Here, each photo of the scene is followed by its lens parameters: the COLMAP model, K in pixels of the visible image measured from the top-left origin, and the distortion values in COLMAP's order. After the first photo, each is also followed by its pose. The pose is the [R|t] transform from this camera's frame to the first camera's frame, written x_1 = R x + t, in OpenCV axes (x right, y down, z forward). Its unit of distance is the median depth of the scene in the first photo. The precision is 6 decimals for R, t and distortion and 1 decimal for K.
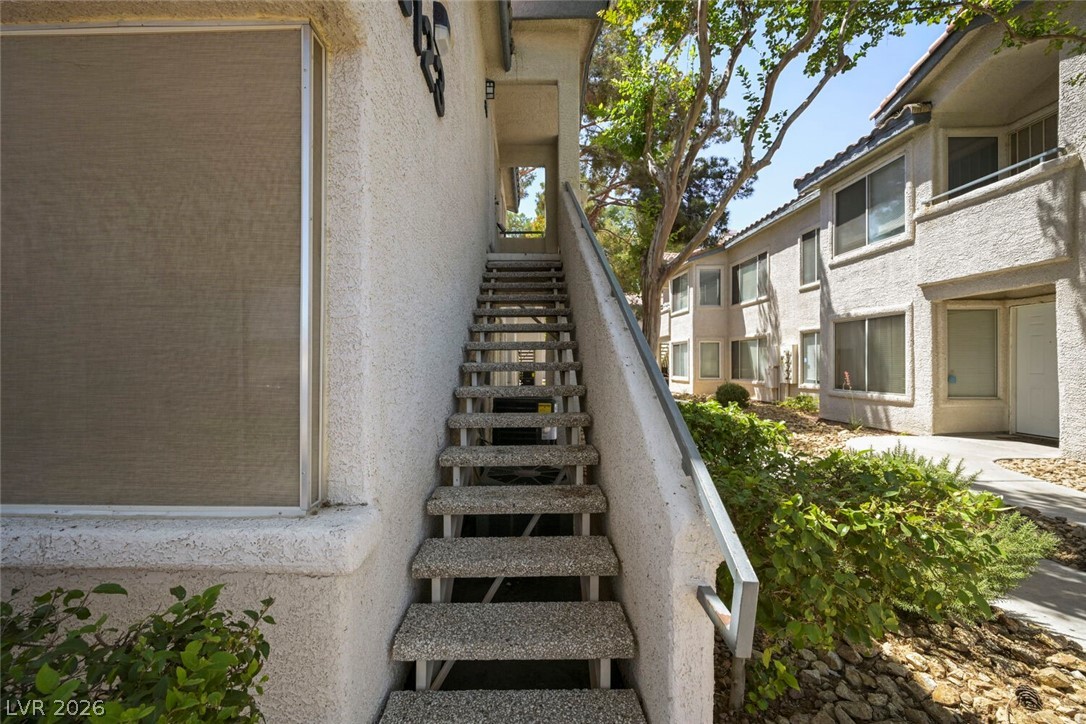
lens RADIAL K [[467.9, 0, 534.5], [0, 467.9, 360.5], [0, 0, 1]] dist [0.017955, 0.000106]
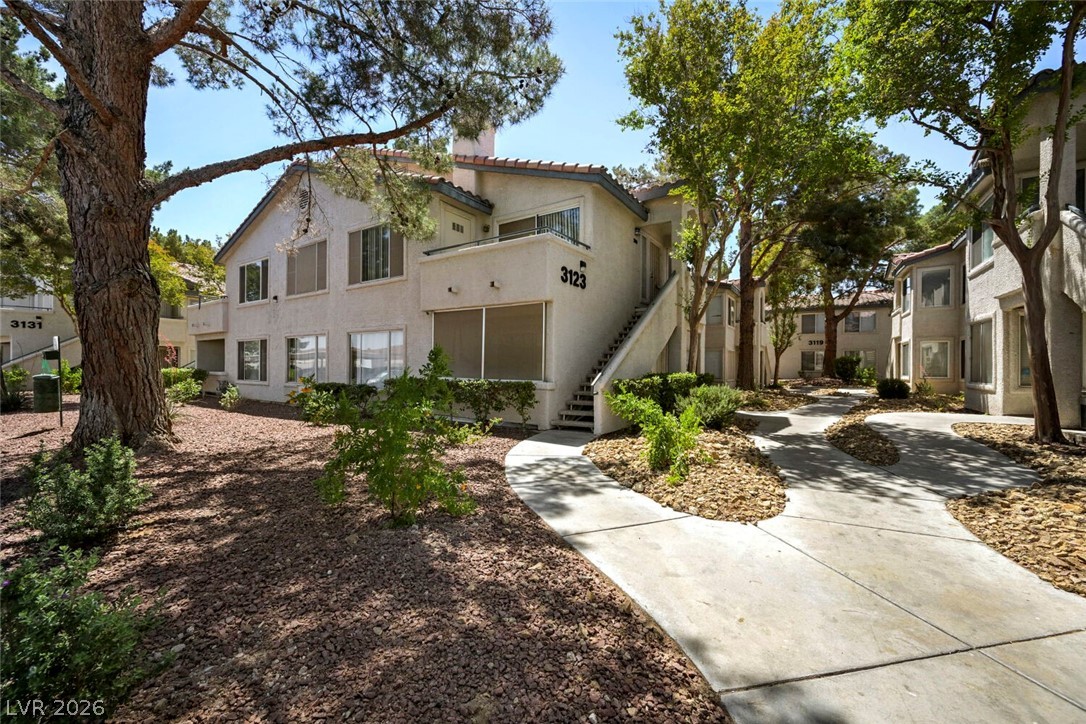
lens RADIAL K [[426.0, 0, 548.2], [0, 426.0, 362.7], [0, 0, 1]] dist [-0.001186, 0.001001]
pose [[0.848313, 0.004769, -0.529474, 0.328407], [-0.004682, 0.999988, 0.001507, 0.016402], [0.529475, 0.001201, 0.848325, -0.487188]]
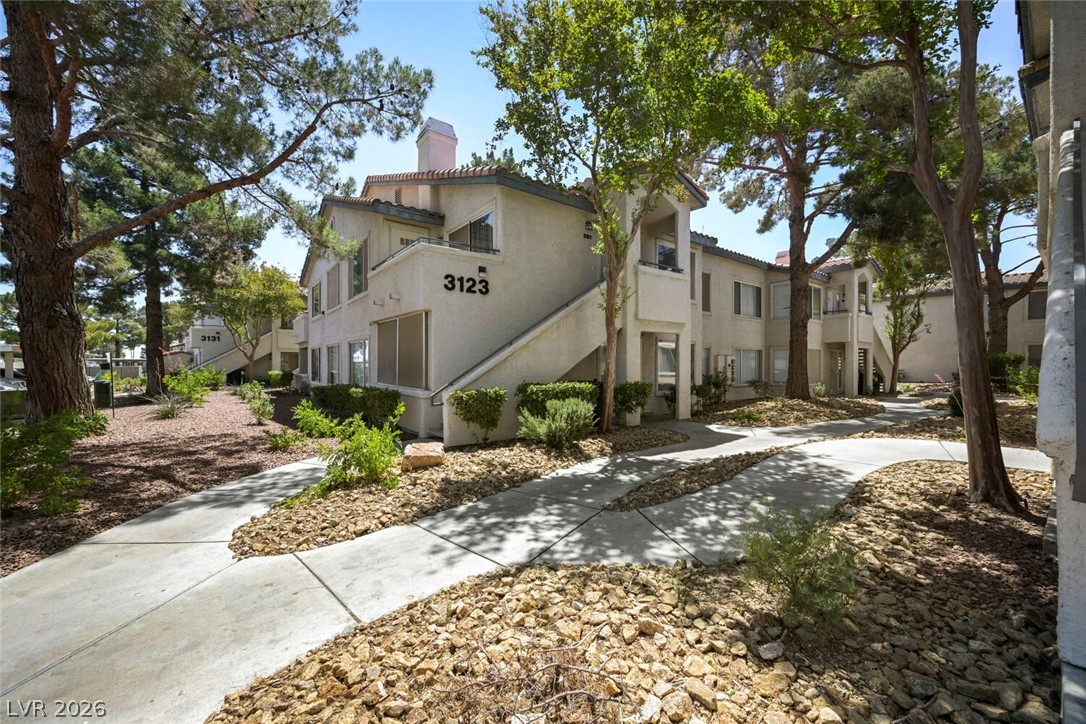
lens RADIAL K [[426.0, 0, 542.8], [0, 426.0, 361.8], [0, 0, 1]] dist [-0.001186, 0.001001]
pose [[0.622496, 0.002630, -0.782619, 0.650769], [0.002308, 0.999984, 0.005196, -0.003022], [0.782620, -0.005040, 0.622480, -0.163353]]
